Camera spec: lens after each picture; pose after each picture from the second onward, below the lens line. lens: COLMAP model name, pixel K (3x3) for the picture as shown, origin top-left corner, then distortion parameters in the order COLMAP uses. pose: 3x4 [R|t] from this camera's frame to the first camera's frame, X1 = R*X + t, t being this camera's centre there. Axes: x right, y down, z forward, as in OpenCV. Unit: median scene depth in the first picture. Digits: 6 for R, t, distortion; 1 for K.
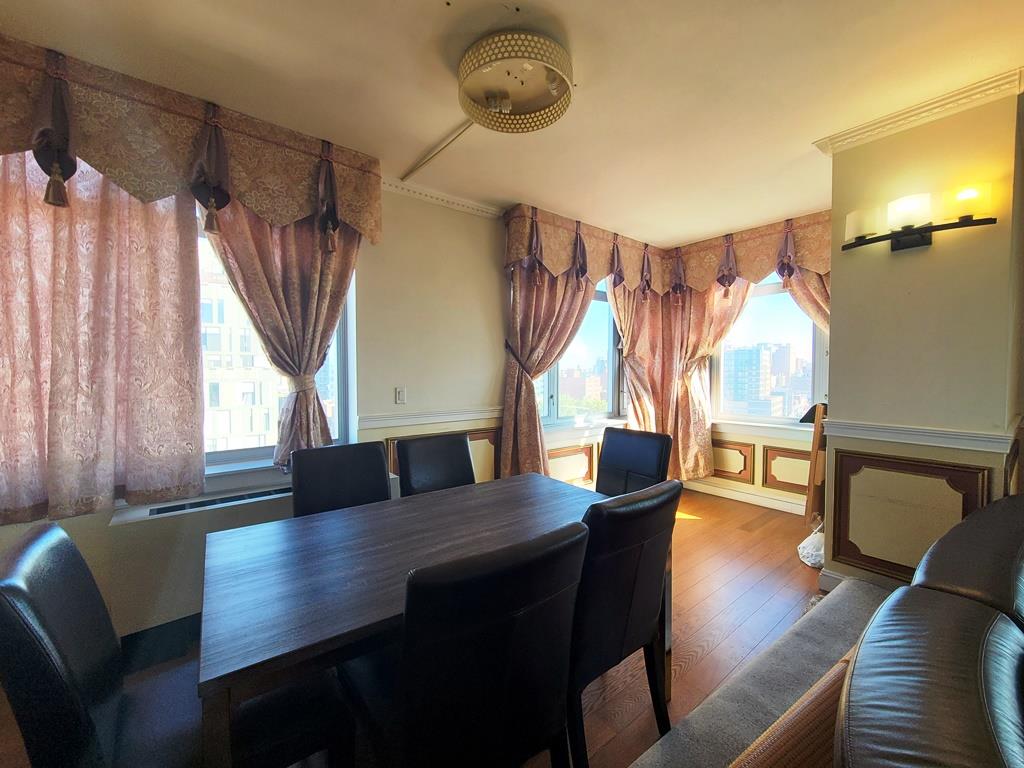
lens RADIAL K [[417.2, 0, 521.4], [0, 417.2, 379.8], [0, 0, 1]] dist [-0.004653, 0.001268]
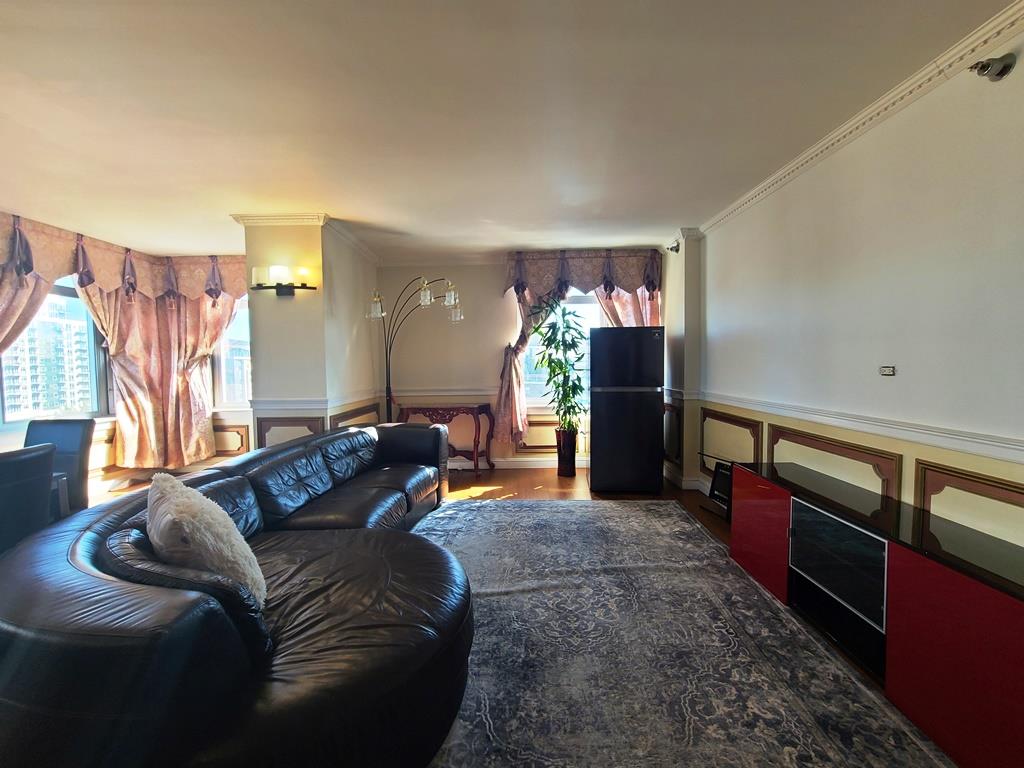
lens RADIAL K [[417.2, 0, 515.9], [0, 417.2, 380.4], [0, 0, 1]] dist [-0.004653, 0.001268]
pose [[0.636243, -0.041158, 0.770390, 0.115905], [0.030874, 0.999134, 0.027881, 0.009266], [-0.770870, 0.006046, 0.636963, -0.485296]]
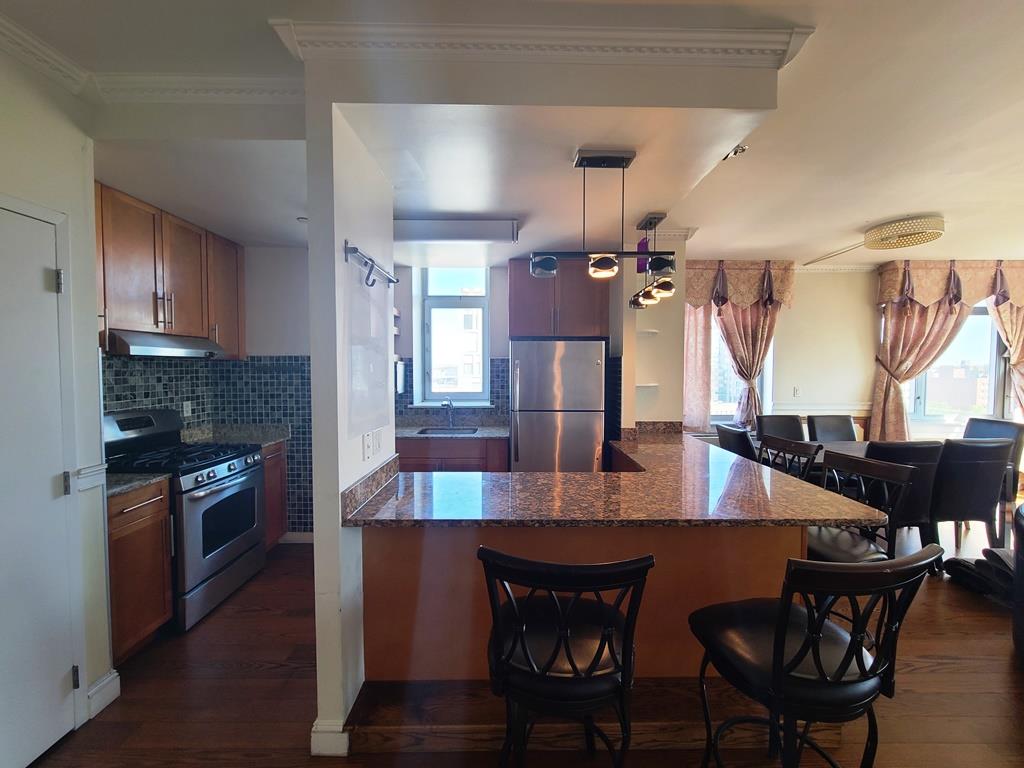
lens RADIAL K [[417.2, 0, 520.3], [0, 417.2, 381.5], [0, 0, 1]] dist [-0.004653, 0.001268]
pose [[0.777121, 0.024086, -0.628890, -0.079046], [-0.016765, 0.999705, 0.017572, -0.011619], [0.629128, -0.003112, 0.777296, -0.784999]]
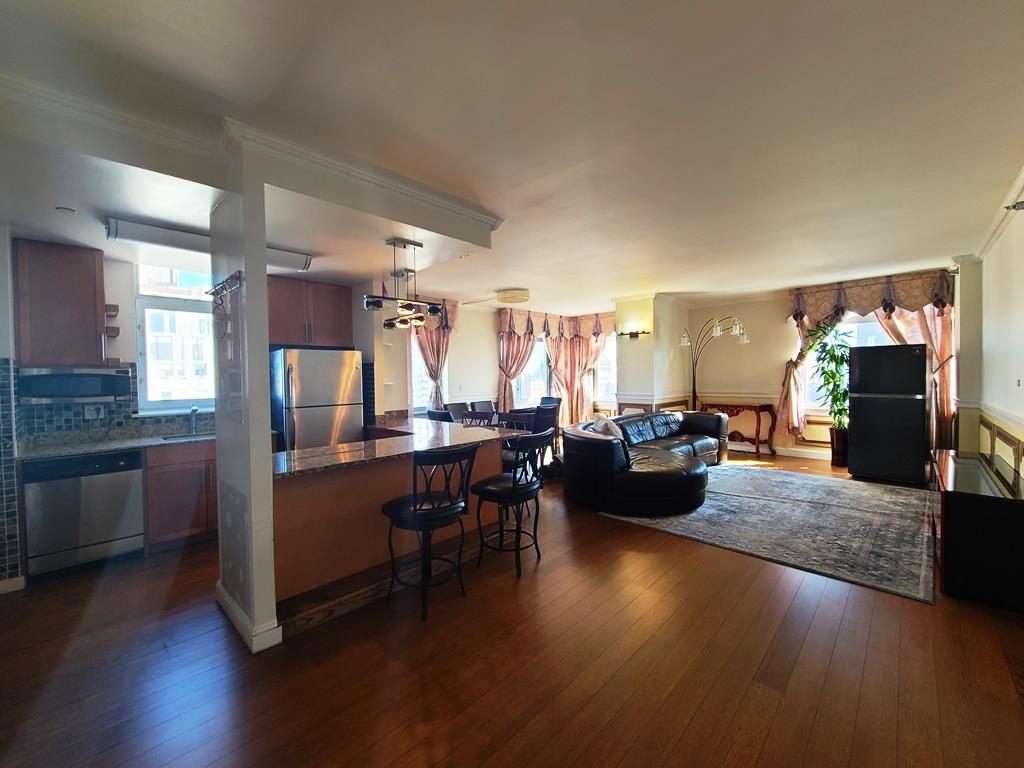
lens RADIAL K [[417.2, 0, 521.2], [0, 417.2, 384.1], [0, 0, 1]] dist [-0.004653, 0.001268]
pose [[0.991224, -0.015781, 0.131246, -0.204341], [0.015813, 0.999875, 0.000801, 0.014197], [-0.131242, 0.001281, 0.991349, -1.202258]]
